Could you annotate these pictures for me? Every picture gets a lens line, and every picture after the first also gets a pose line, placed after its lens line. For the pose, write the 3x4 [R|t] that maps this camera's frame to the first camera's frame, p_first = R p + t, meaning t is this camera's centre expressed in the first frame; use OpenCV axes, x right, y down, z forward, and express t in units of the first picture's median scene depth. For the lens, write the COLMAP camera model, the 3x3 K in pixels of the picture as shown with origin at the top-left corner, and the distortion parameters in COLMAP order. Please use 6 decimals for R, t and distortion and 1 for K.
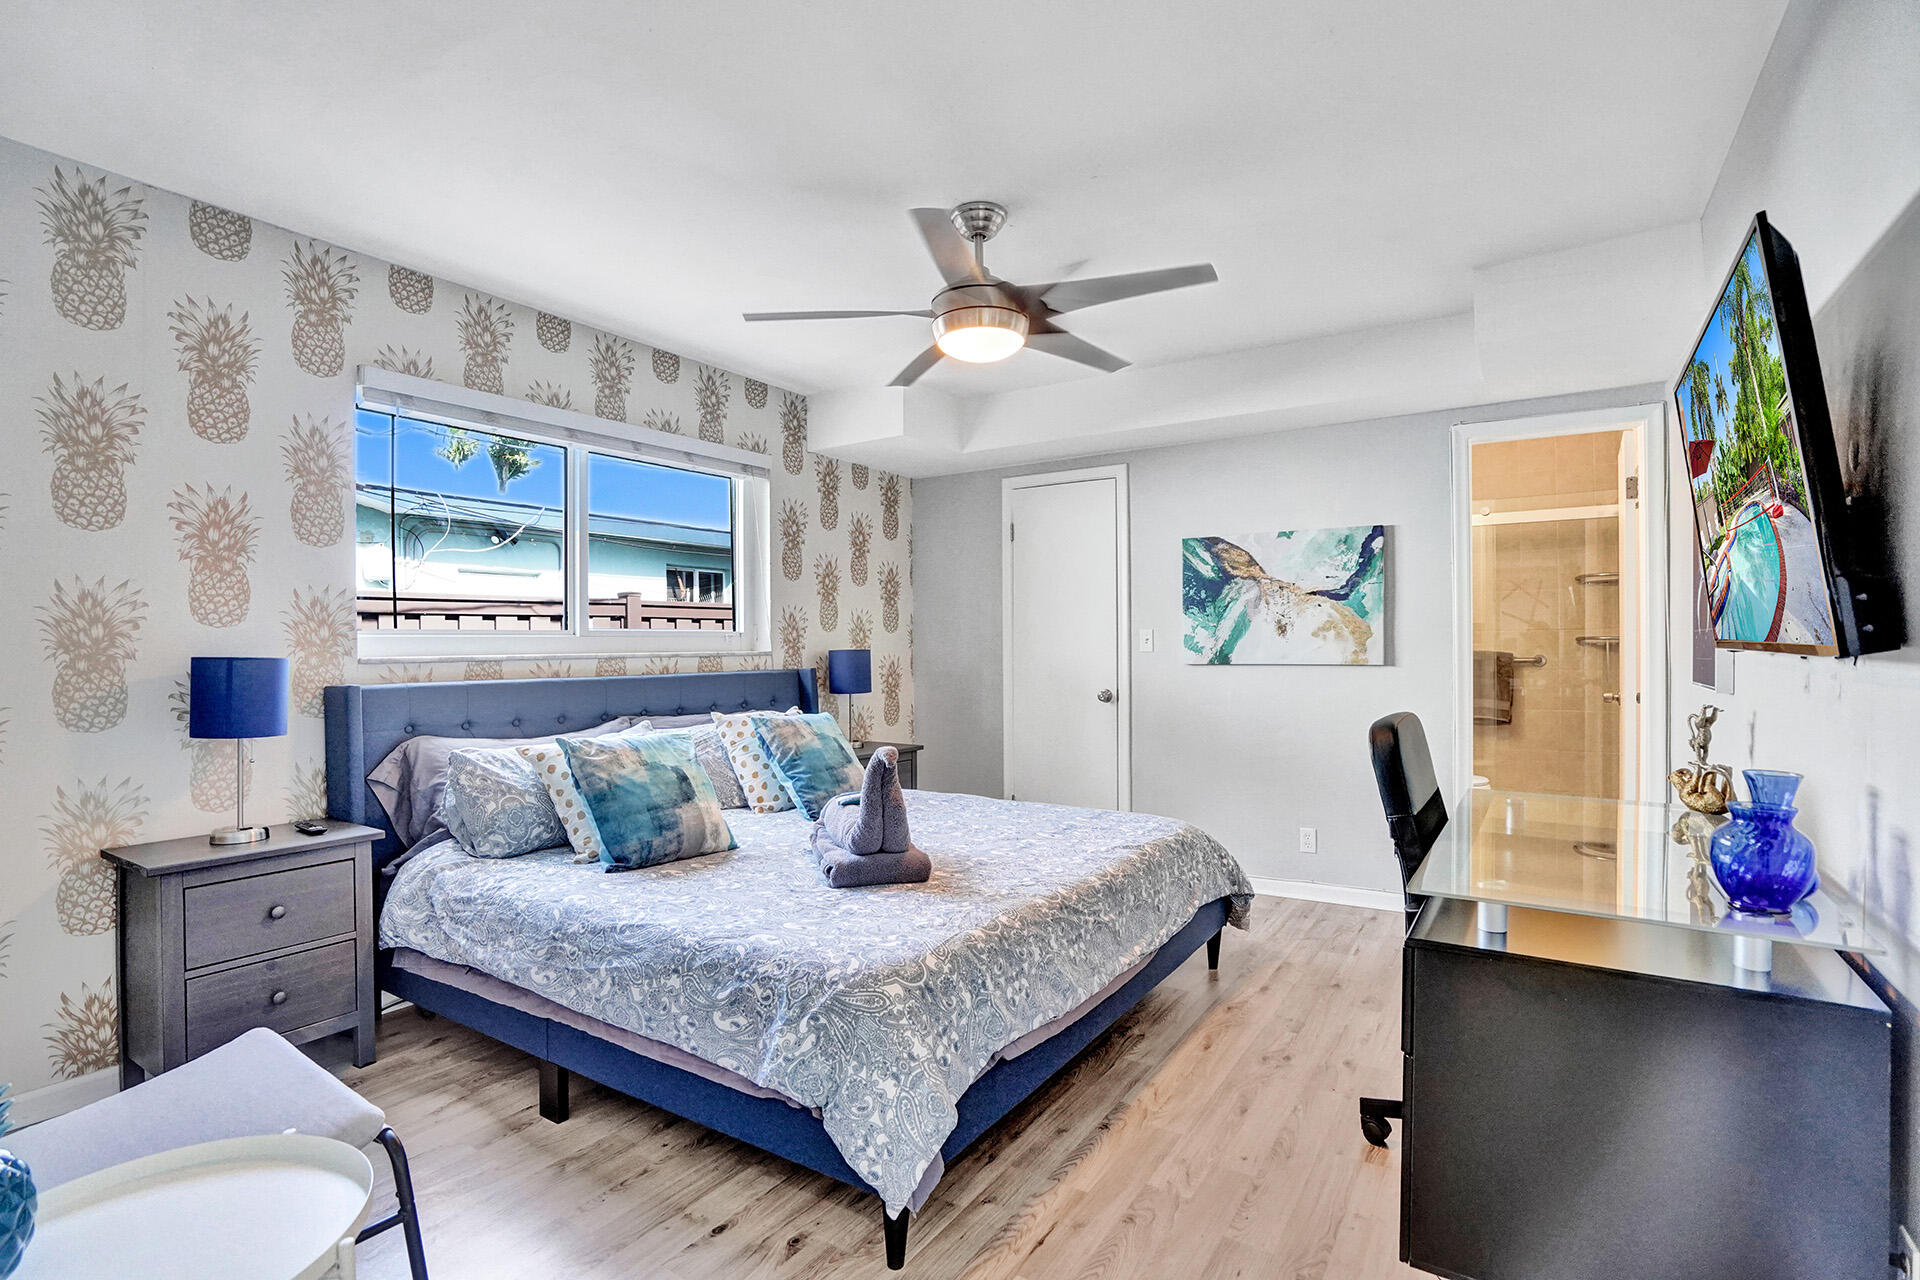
lens RADIAL K [[919.6, 0, 960.0], [0, 919.6, 640.0], [0, 0, 1]] dist [-0.032086, 0.000399]
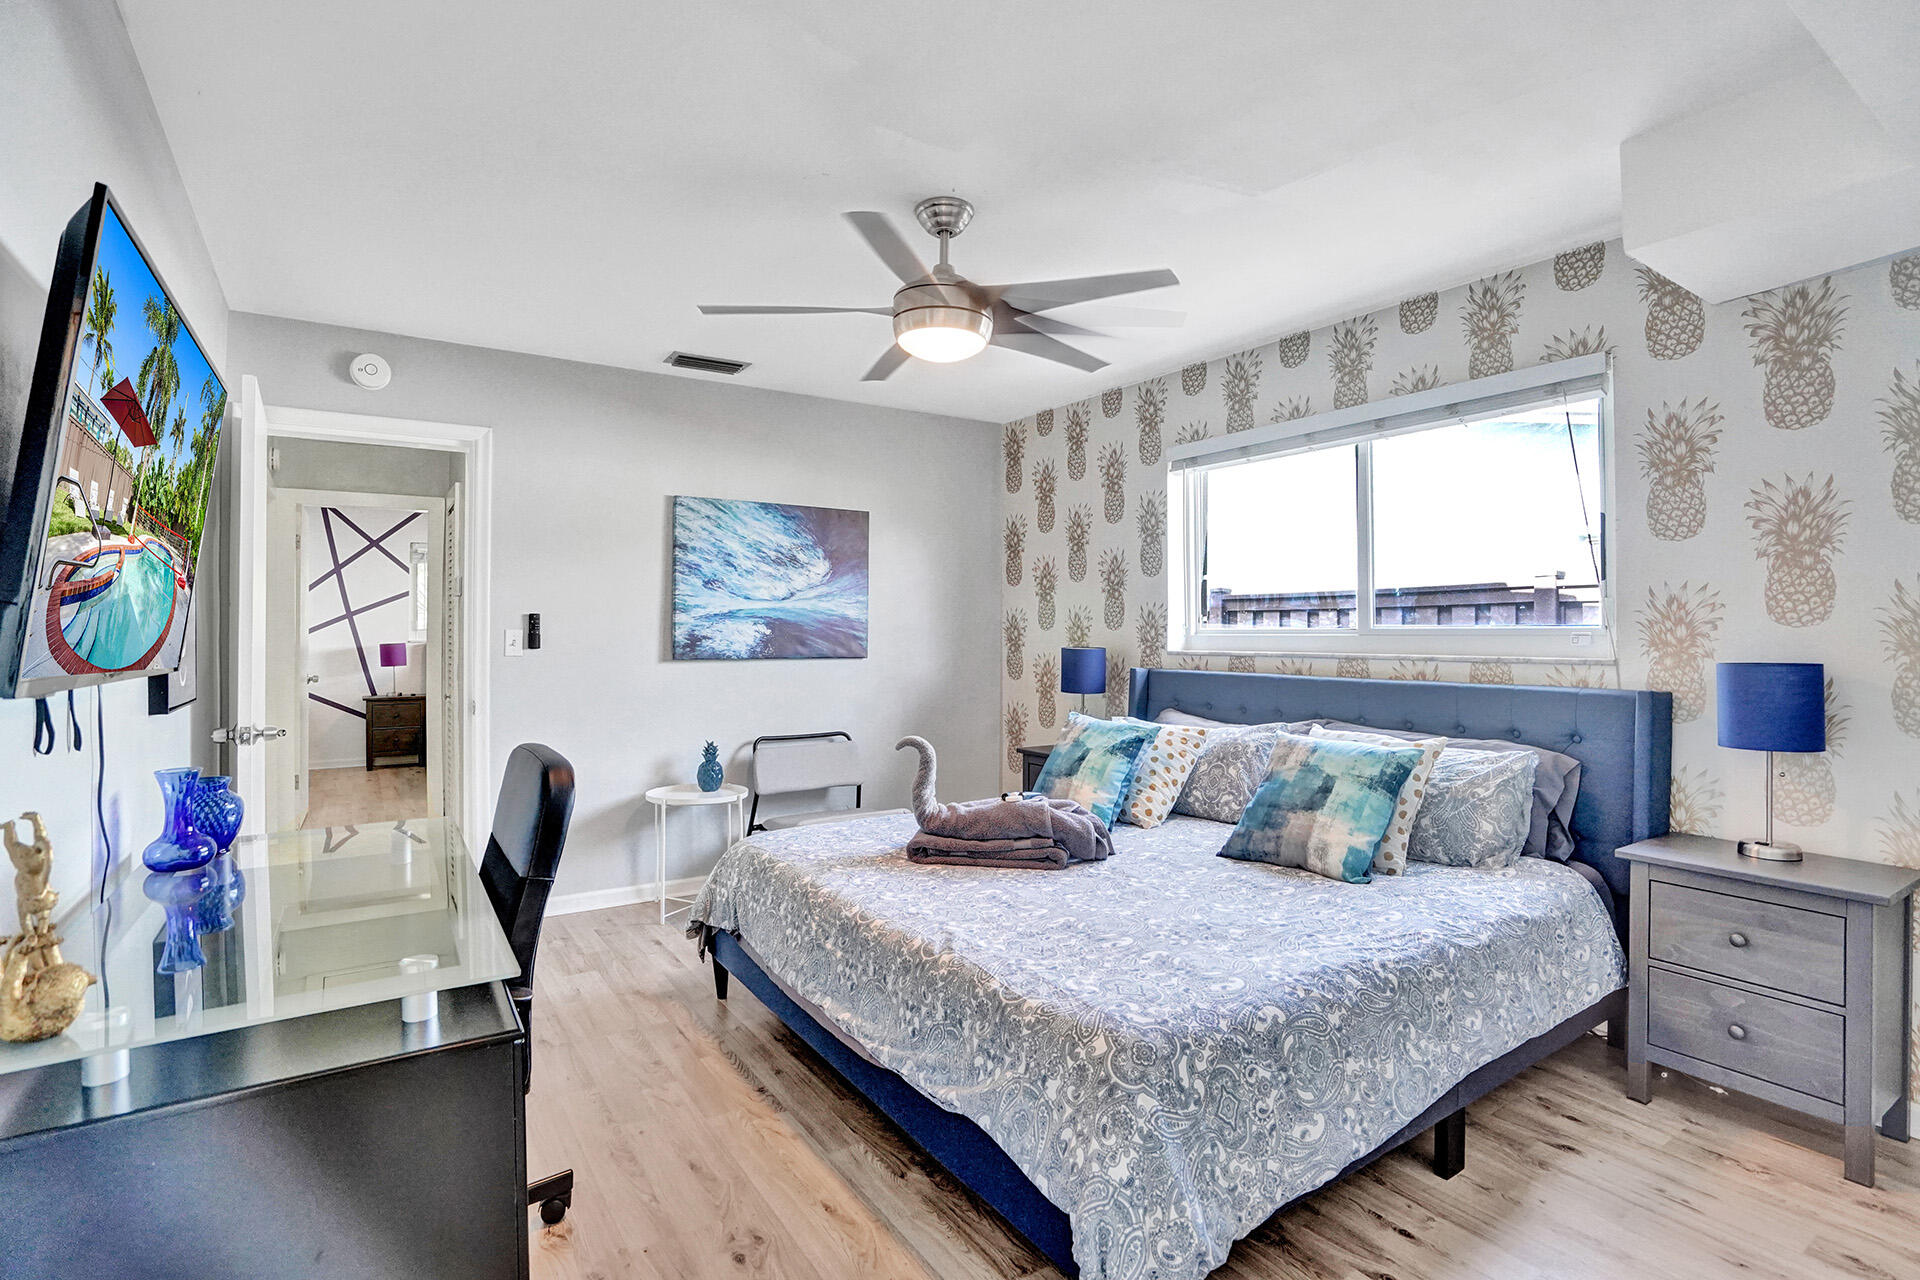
lens RADIAL K [[919.6, 0, 960.0], [0, 919.6, 640.0], [0, 0, 1]] dist [-0.032086, 0.000399]
pose [[-0.389095, 0.003522, -0.921191, 0.439742], [-0.005333, 0.999967, 0.006075, -0.001988], [0.921182, 0.007277, -0.389063, 0.679103]]
